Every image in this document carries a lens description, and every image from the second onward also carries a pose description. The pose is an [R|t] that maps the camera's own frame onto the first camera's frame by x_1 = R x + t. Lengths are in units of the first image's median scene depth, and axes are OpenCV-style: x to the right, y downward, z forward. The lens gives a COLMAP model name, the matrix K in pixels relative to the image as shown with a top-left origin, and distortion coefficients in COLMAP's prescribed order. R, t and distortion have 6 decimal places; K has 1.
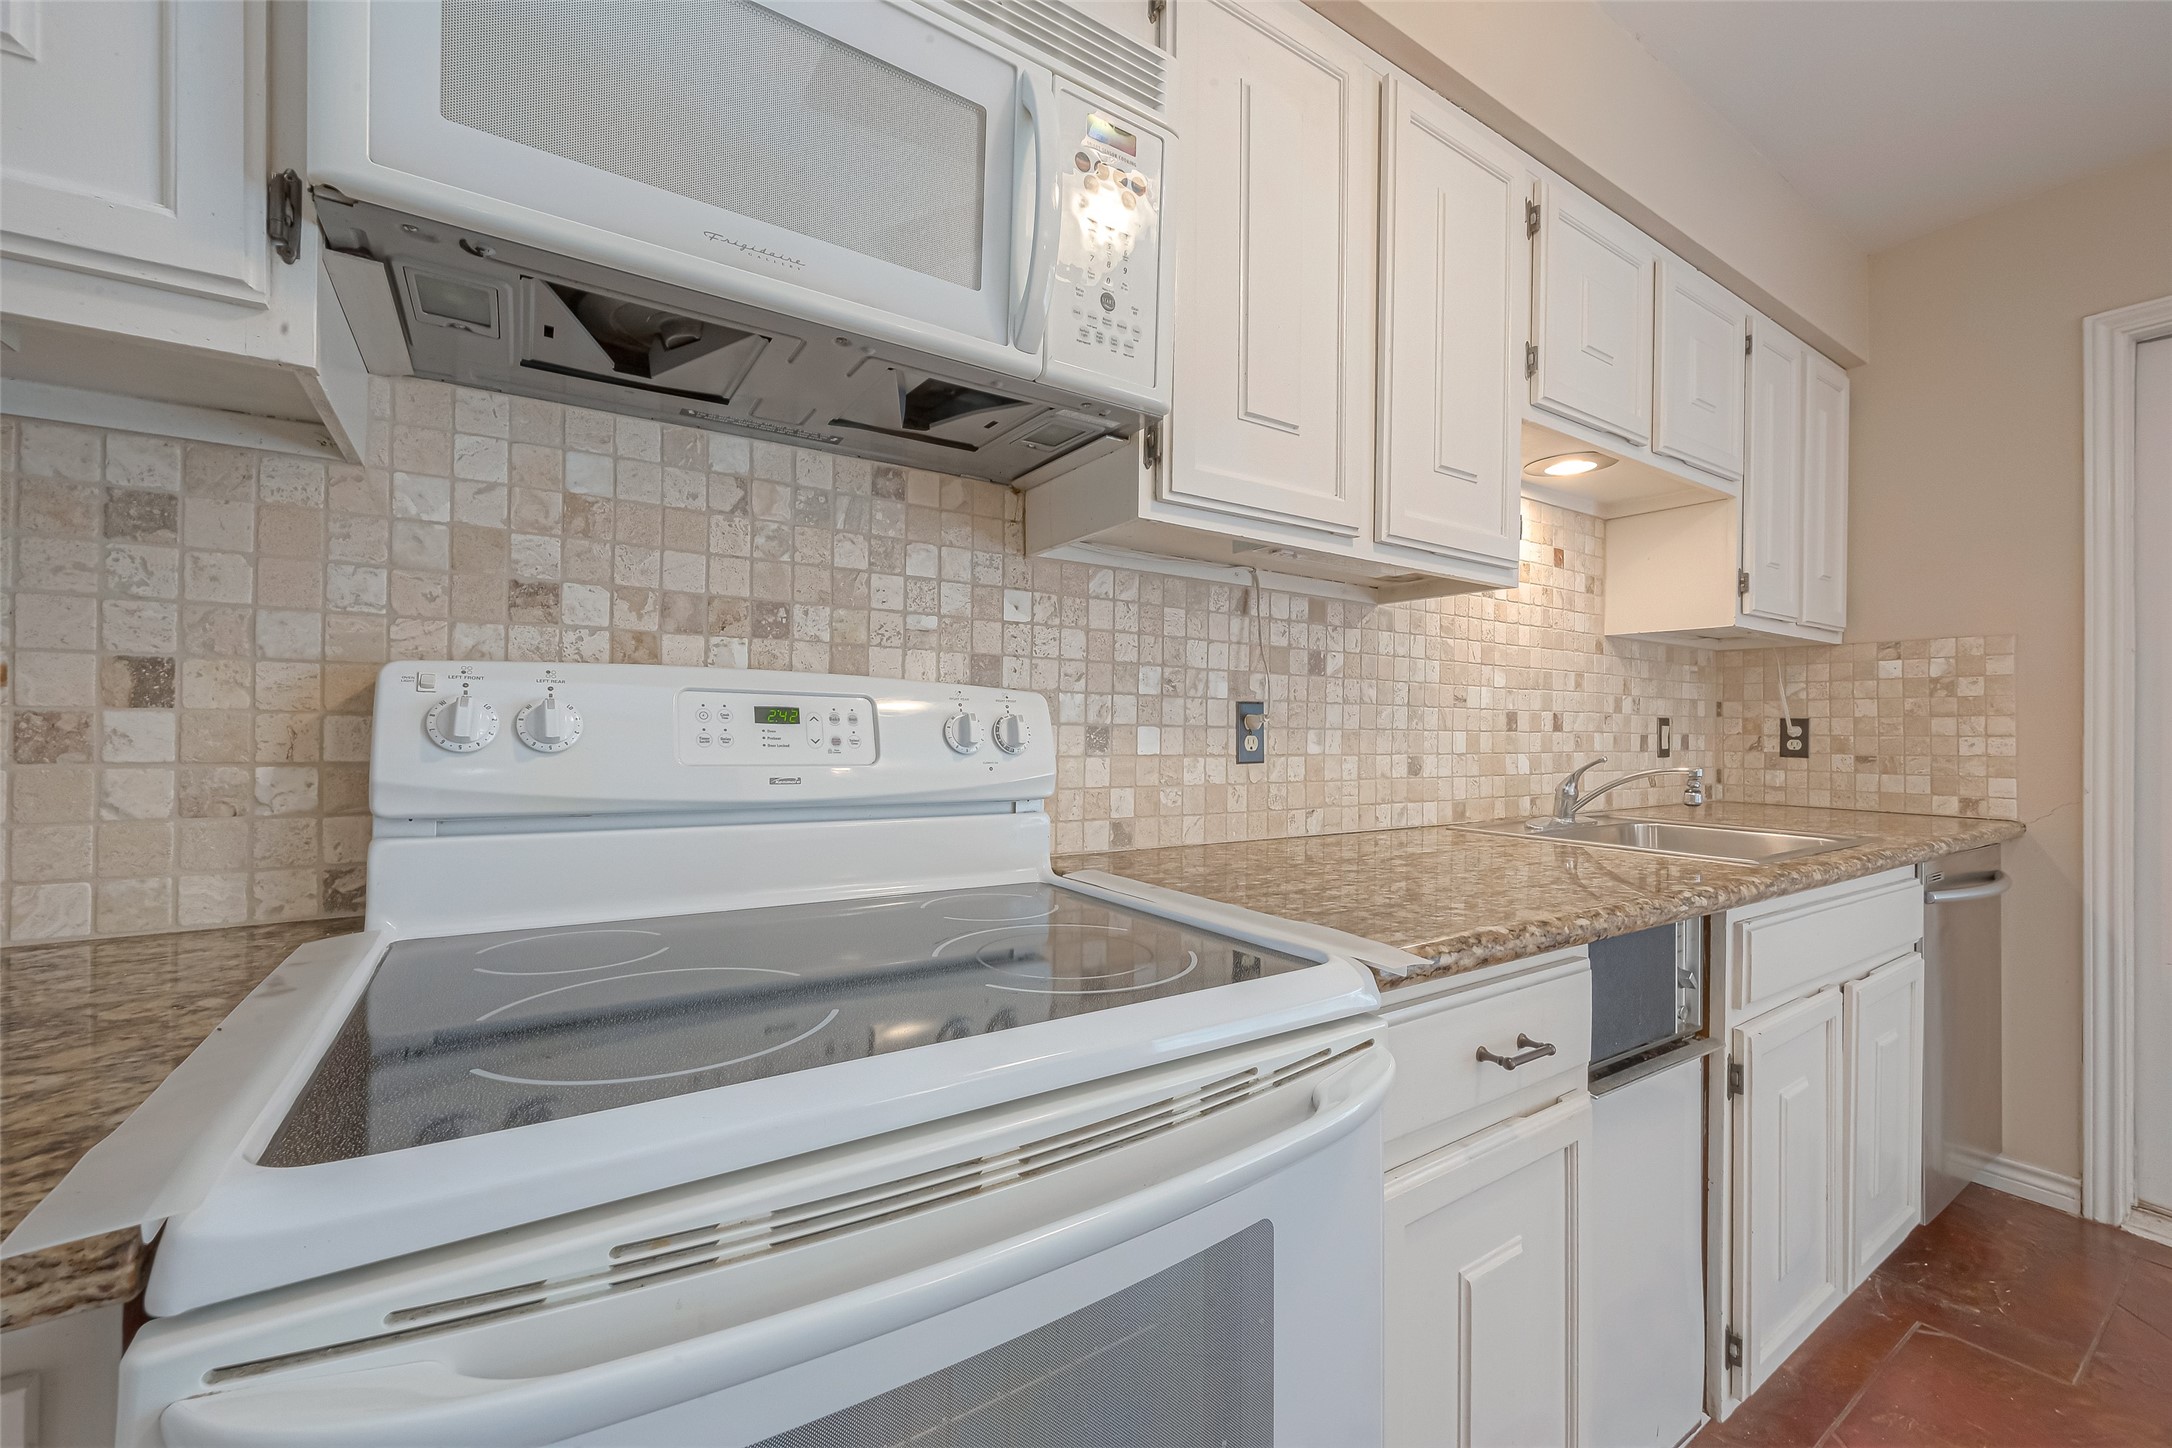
lens RADIAL K [[855.4, 0, 1082.7], [0, 855.4, 726.4], [0, 0, 1]] dist [-0.000175, -0.000503]
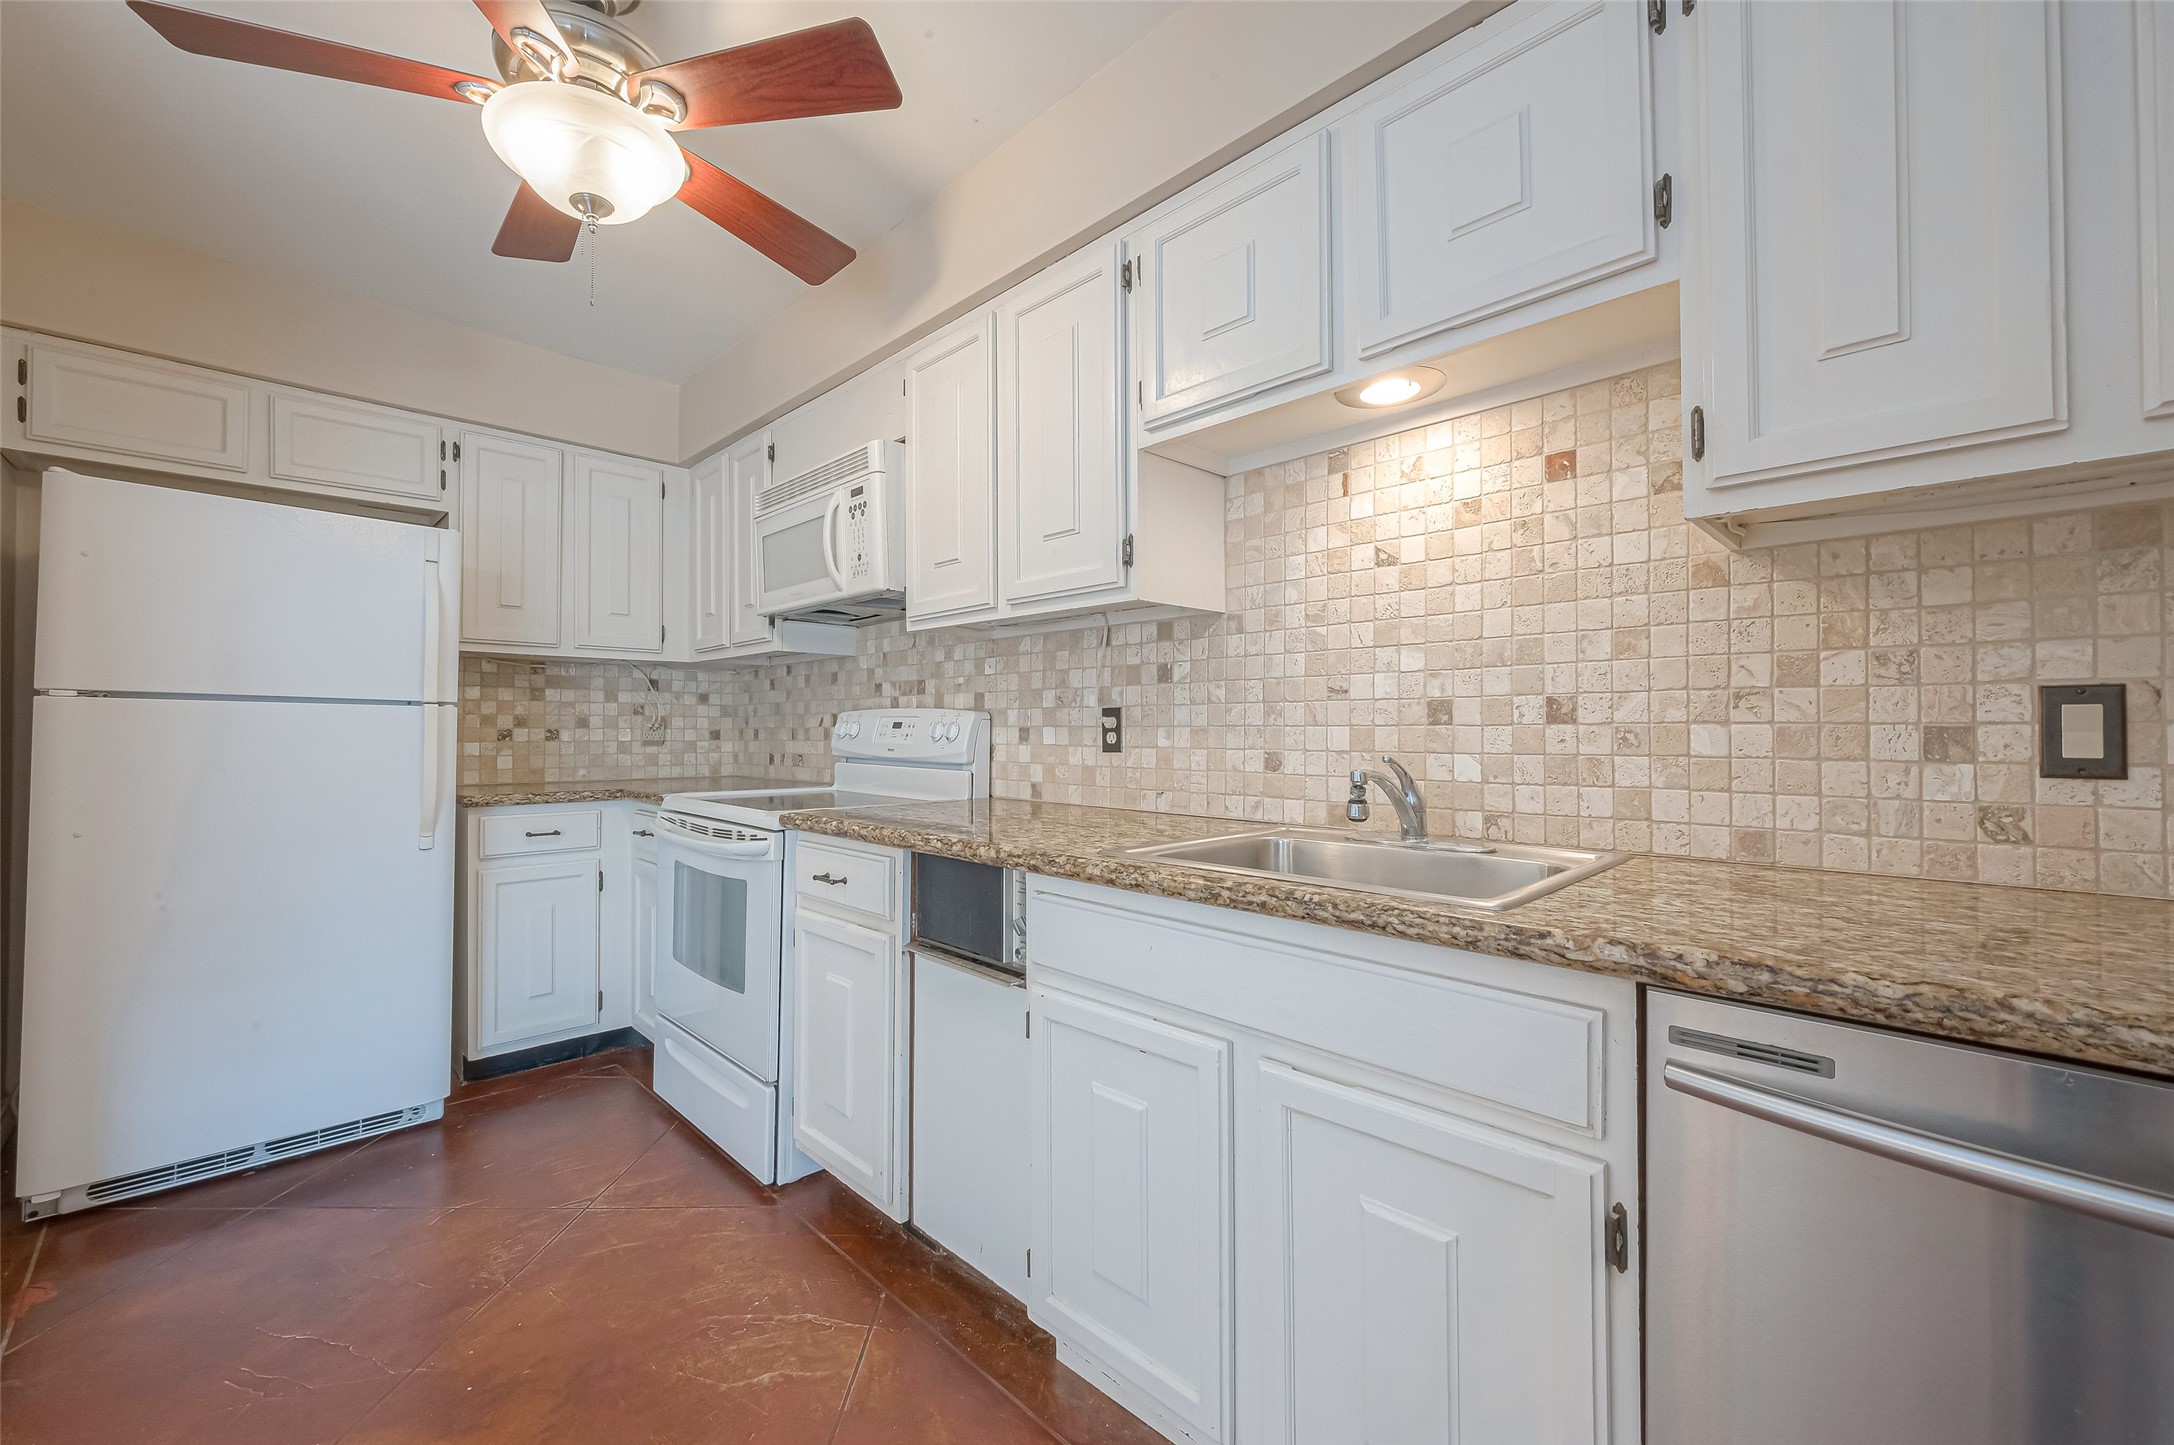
lens RADIAL K [[862.9, 0, 1087.2], [0, 862.9, 723.3], [0, 0, 1]] dist [0.000681, -0.000006]
pose [[0.202793, -0.019455, -0.979028, 1.516881], [0.005814, 0.999809, -0.018663, 0.021516], [0.979204, -0.001907, 0.202868, 0.659616]]
